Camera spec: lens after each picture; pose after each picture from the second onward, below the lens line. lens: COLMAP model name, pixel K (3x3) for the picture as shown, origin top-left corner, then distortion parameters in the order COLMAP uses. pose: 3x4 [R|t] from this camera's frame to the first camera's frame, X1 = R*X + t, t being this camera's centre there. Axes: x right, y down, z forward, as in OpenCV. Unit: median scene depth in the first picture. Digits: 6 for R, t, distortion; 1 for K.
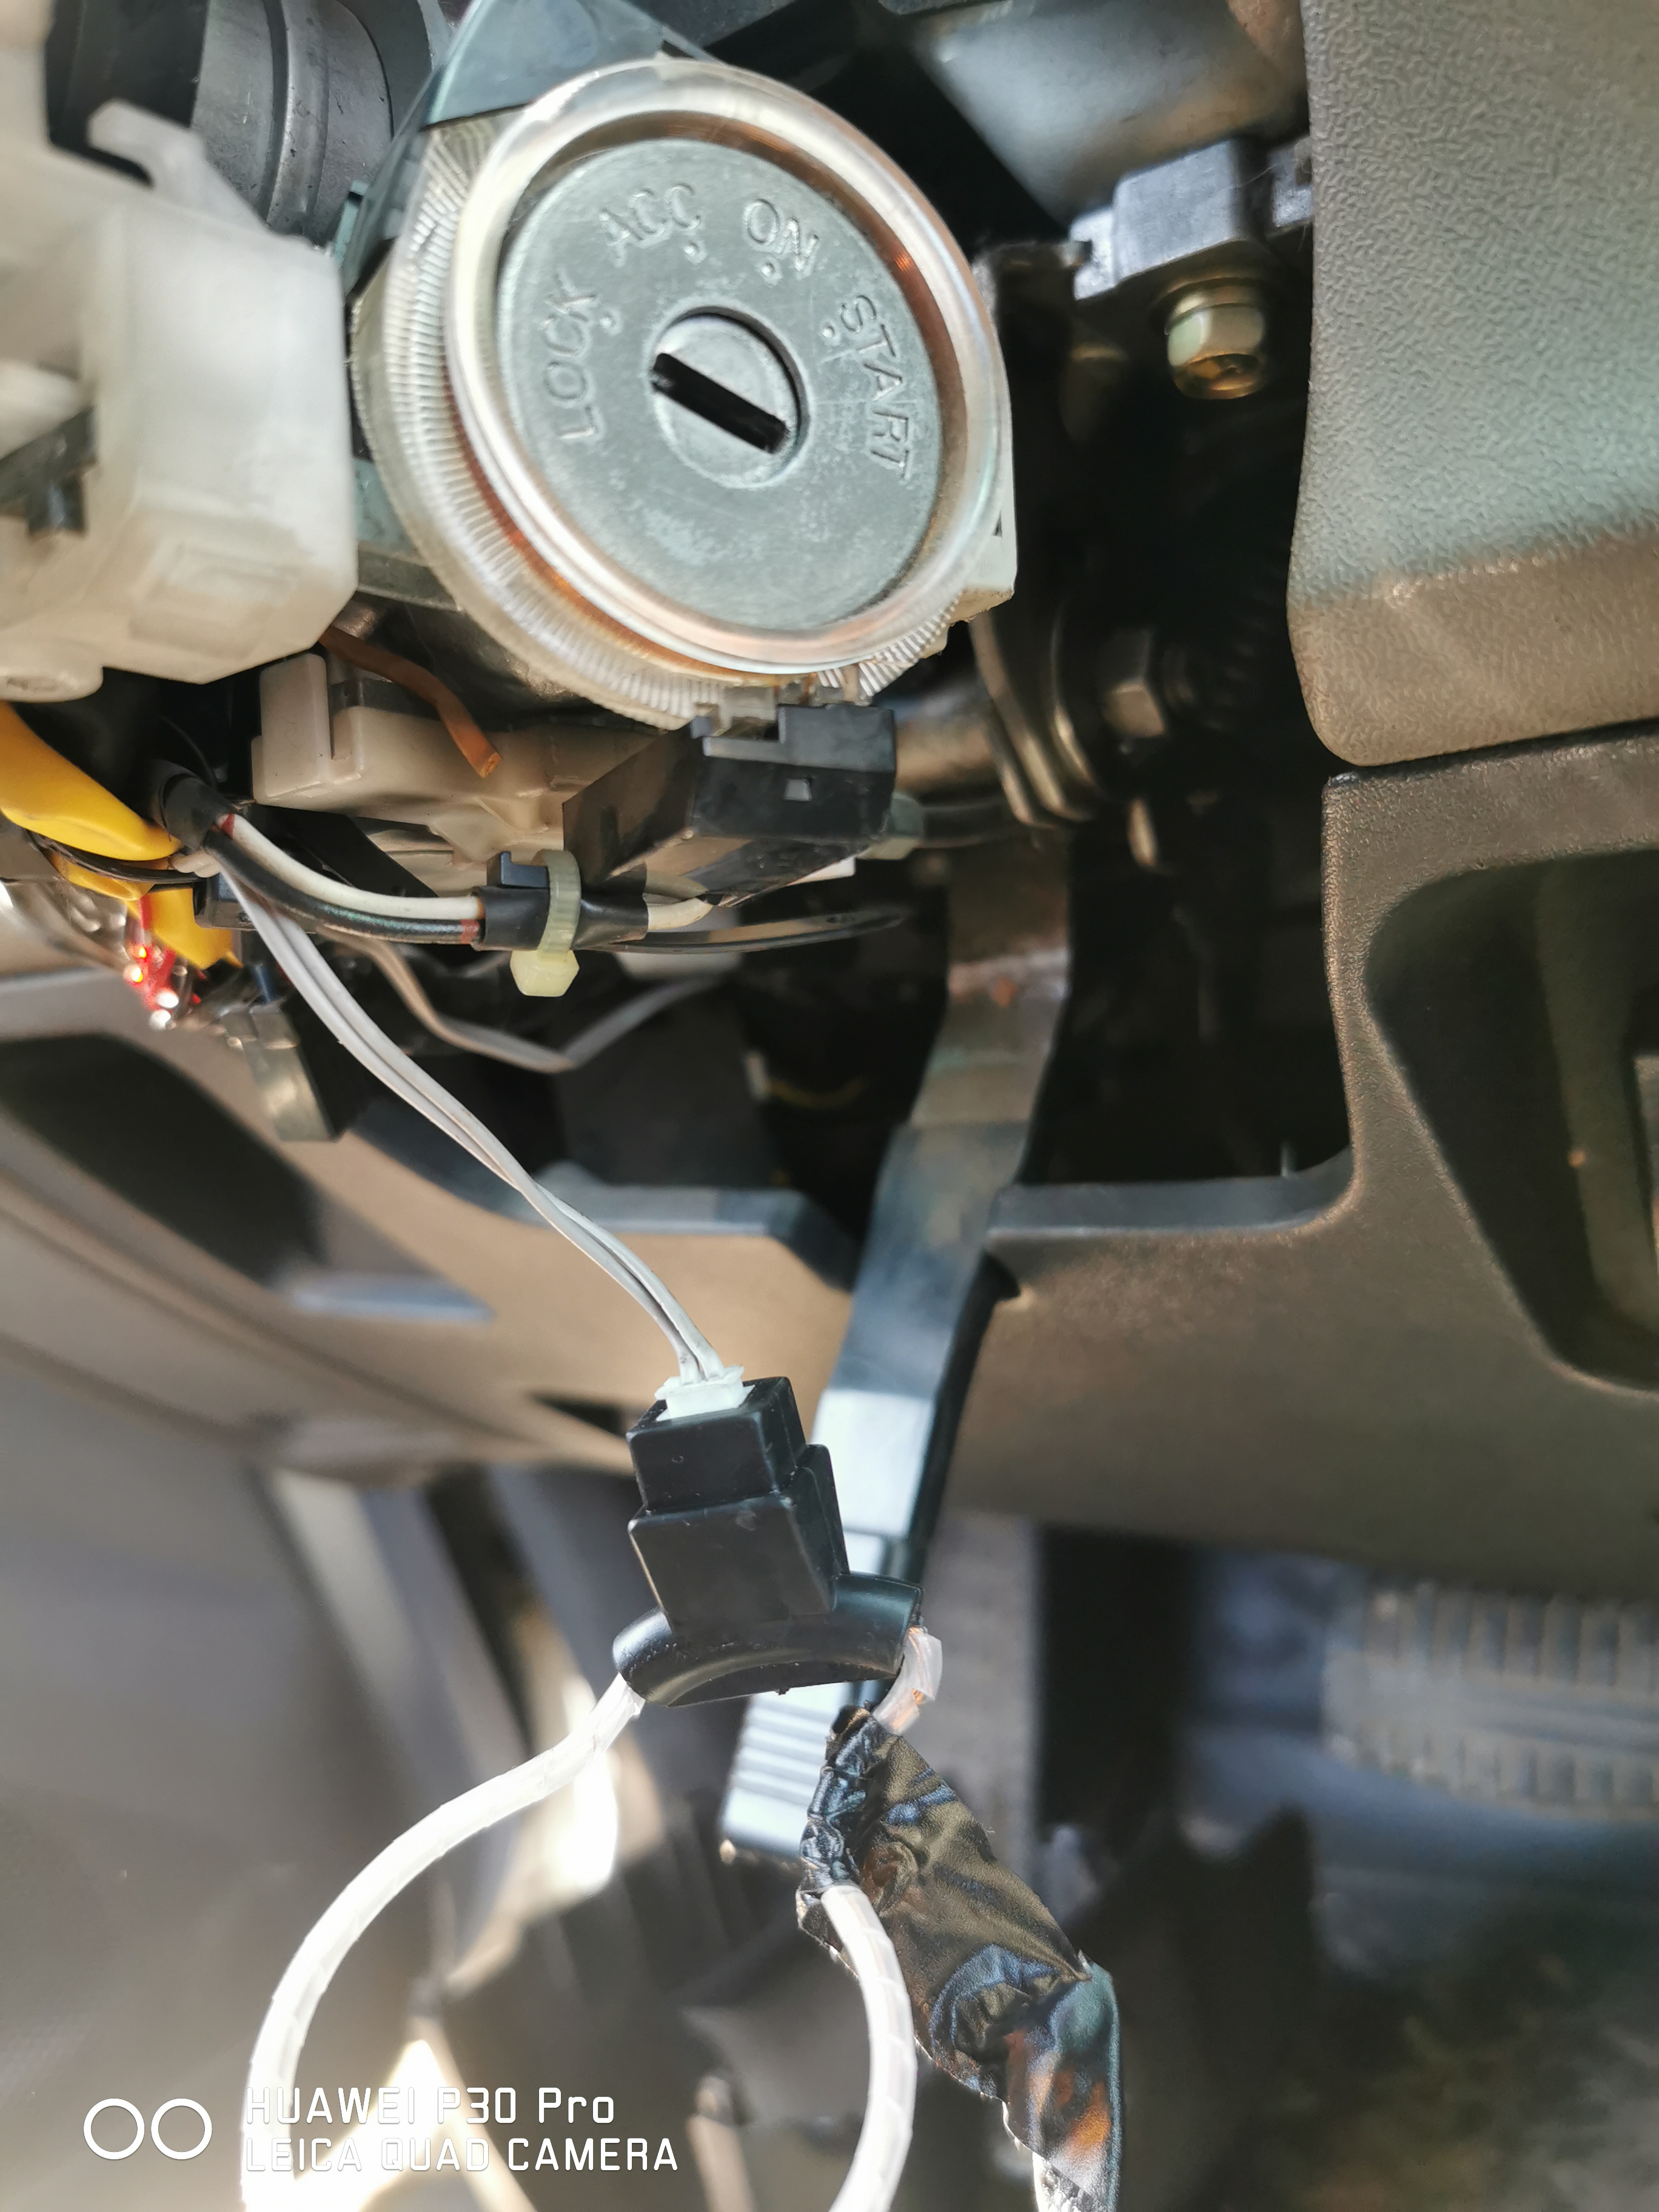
lens RADIAL K [[1864.2, 0, 829.5], [0, 1864.2, 1106.0], [0, 0, 1]] dist [-0.016573, -0.011561]
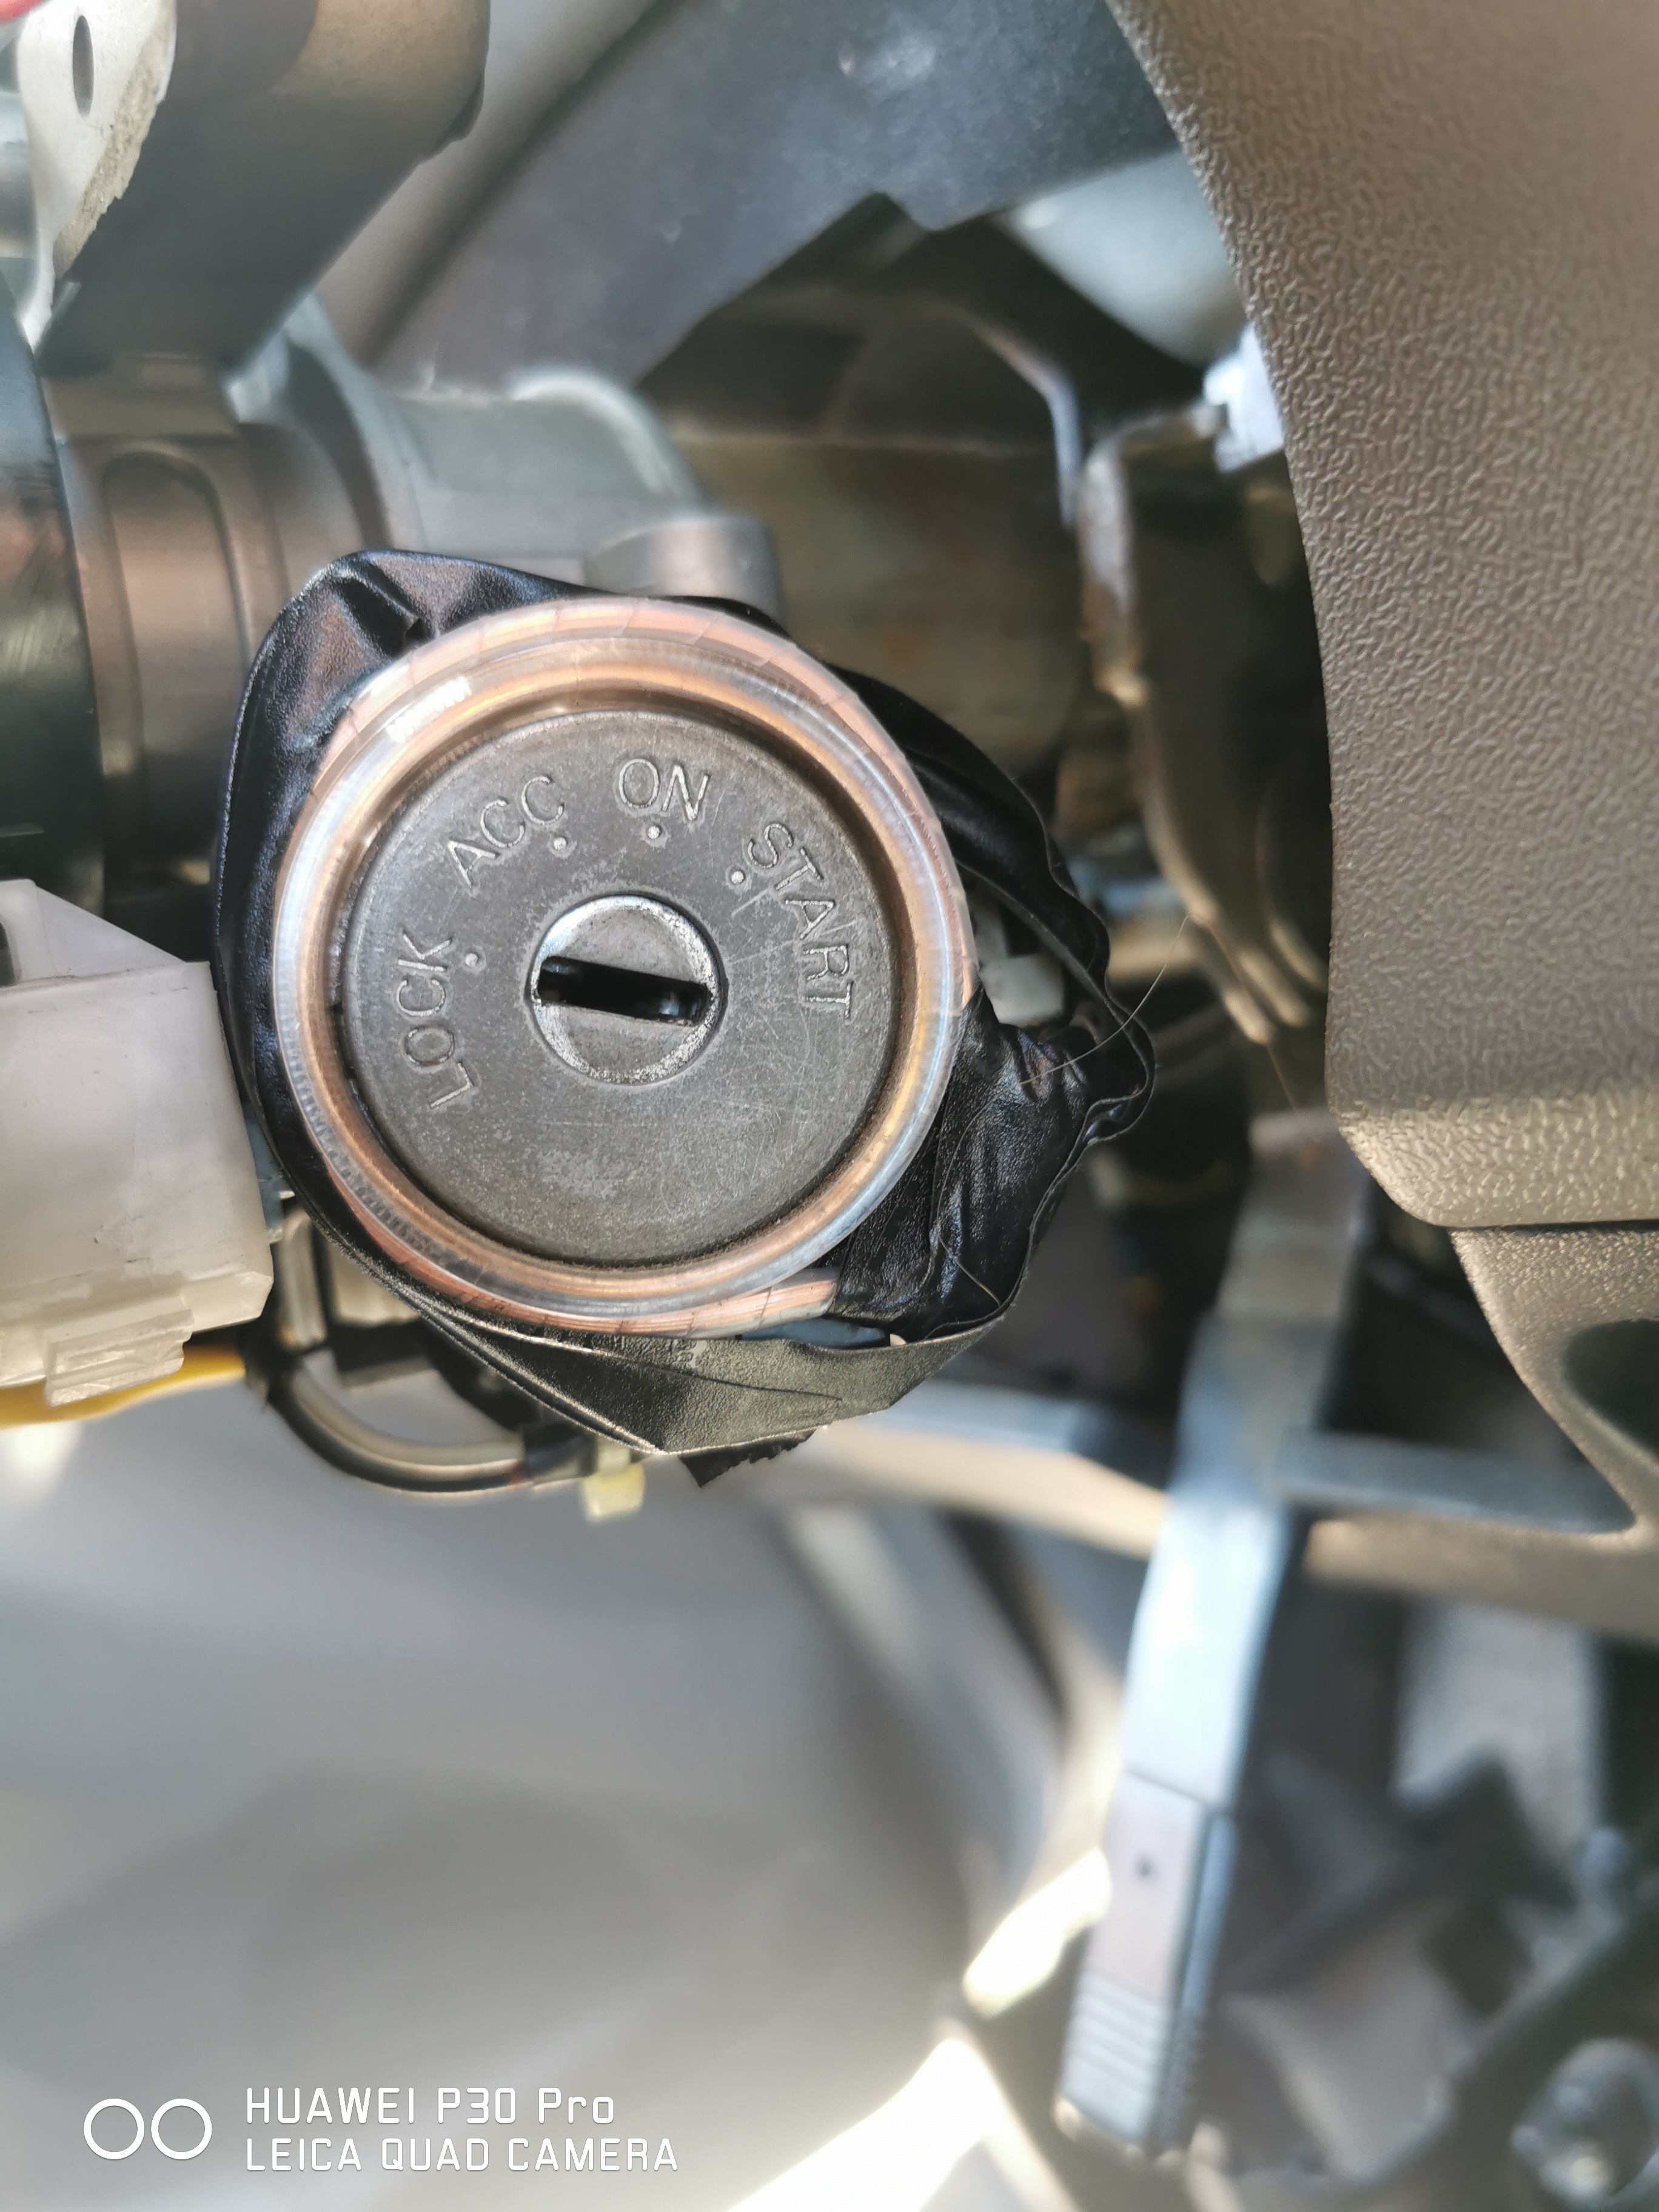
lens RADIAL K [[1864.2, 0, 829.5], [0, 1864.2, 1106.0], [0, 0, 1]] dist [-0.016573, -0.011561]
pose [[0.939455, -0.098034, -0.328351, 0.323937], [0.140215, 0.984290, 0.107299, -0.400259], [0.312673, -0.146842, 0.938442, 0.163833]]
